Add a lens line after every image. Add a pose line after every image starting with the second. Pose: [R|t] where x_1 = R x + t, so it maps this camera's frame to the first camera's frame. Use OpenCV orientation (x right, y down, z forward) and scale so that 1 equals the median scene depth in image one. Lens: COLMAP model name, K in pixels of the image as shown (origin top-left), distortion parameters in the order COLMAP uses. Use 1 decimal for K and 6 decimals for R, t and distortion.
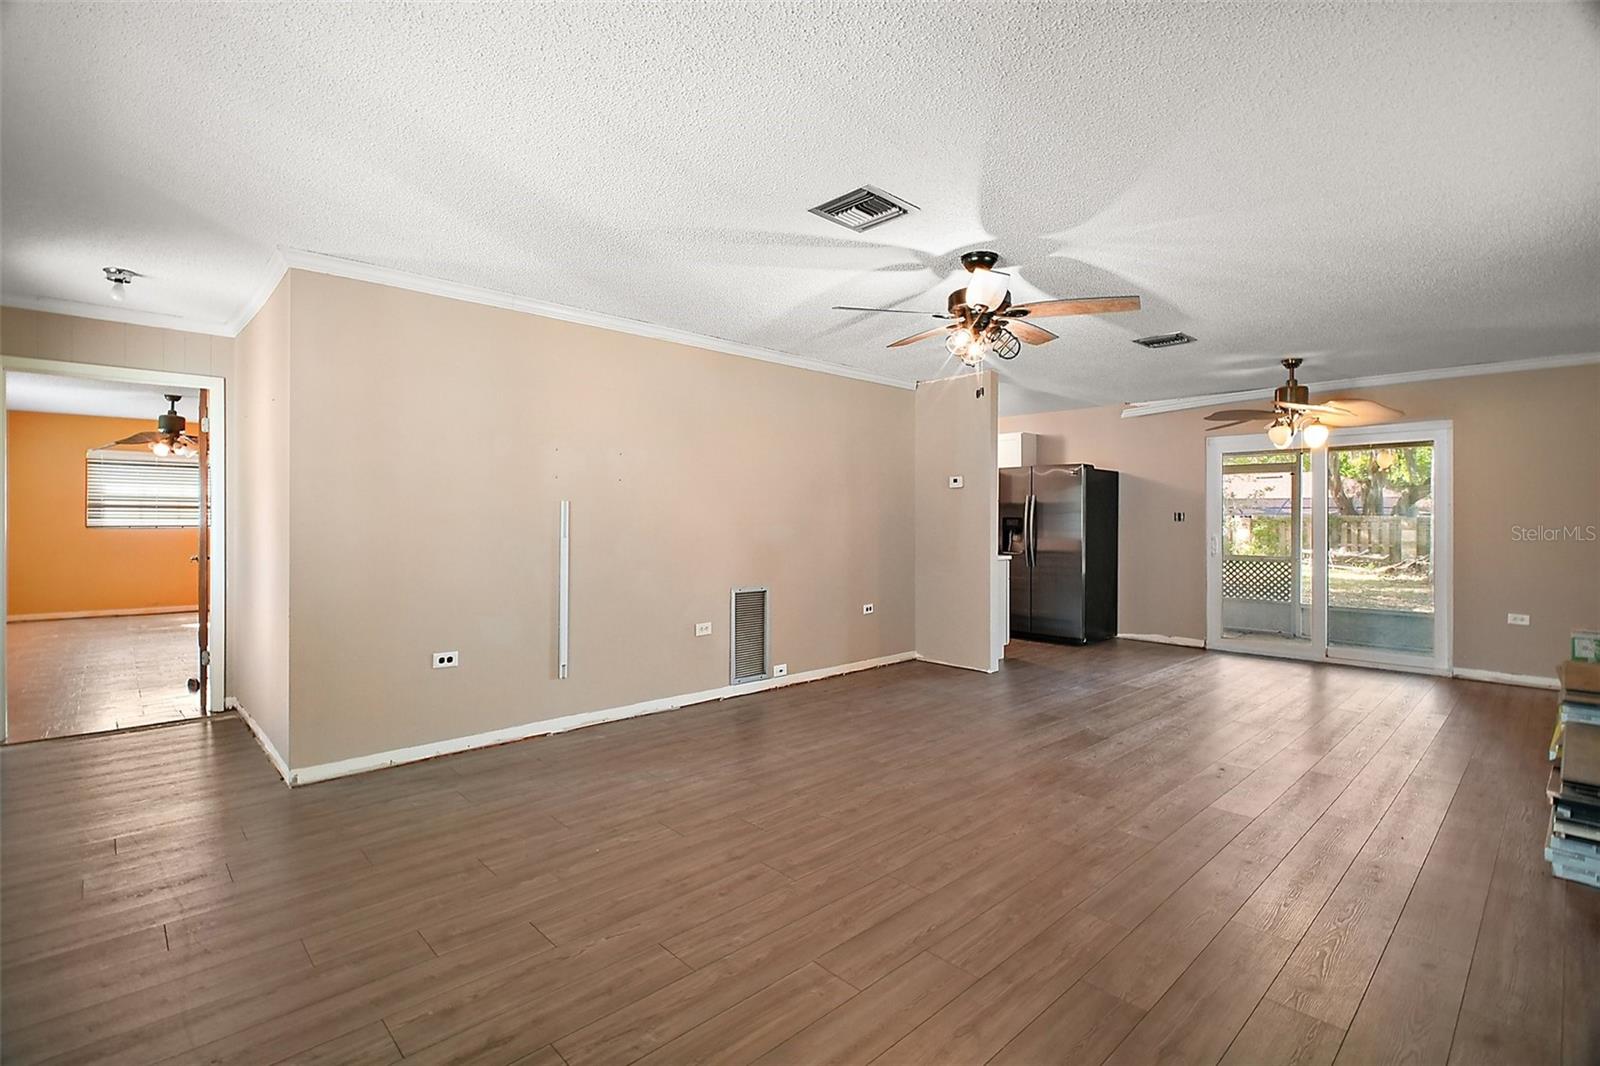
lens RADIAL K [[723.3, 0, 797.7], [0, 723.3, 520.3], [0, 0, 1]] dist [-0.003375, -0.000614]
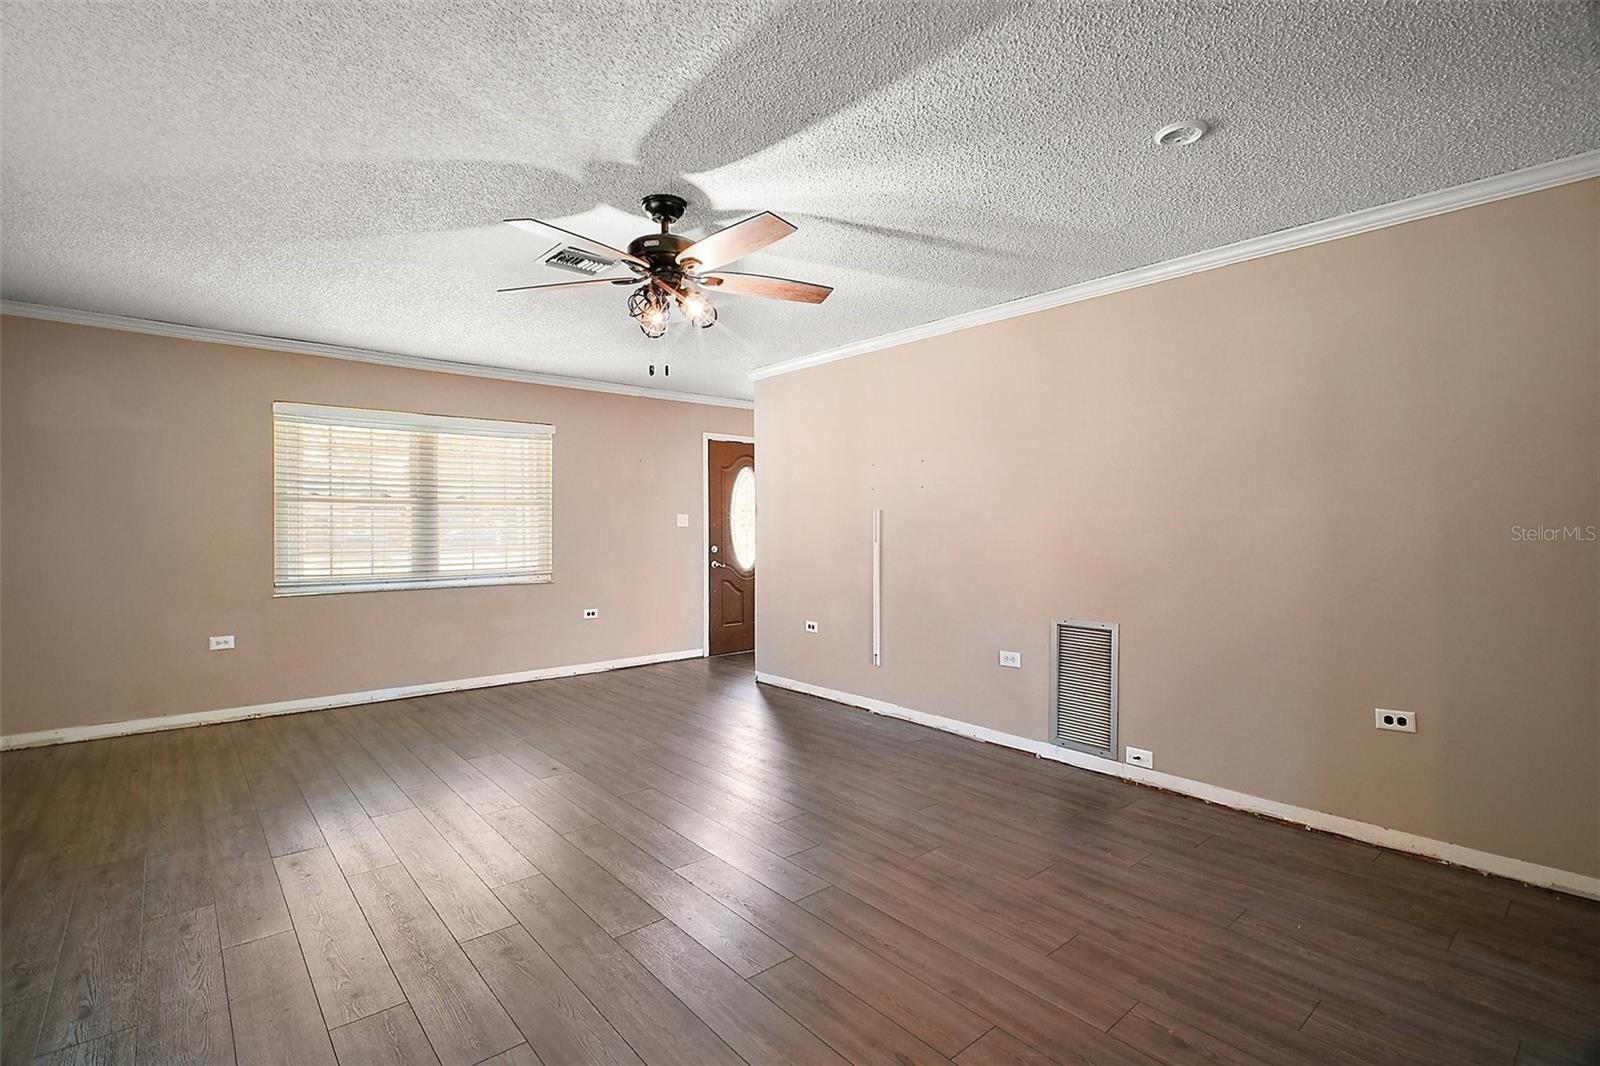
lens RADIAL K [[749.9, 0, 800.0], [0, 749.9, 533.0], [0, 0, 1]] dist [-0.002028, -0.000644]
pose [[-0.044363, 0.010105, -0.998964, 0.820423], [-0.000705, 0.999948, 0.010147, -0.002058], [0.999015, 0.001154, -0.044354, 0.894129]]
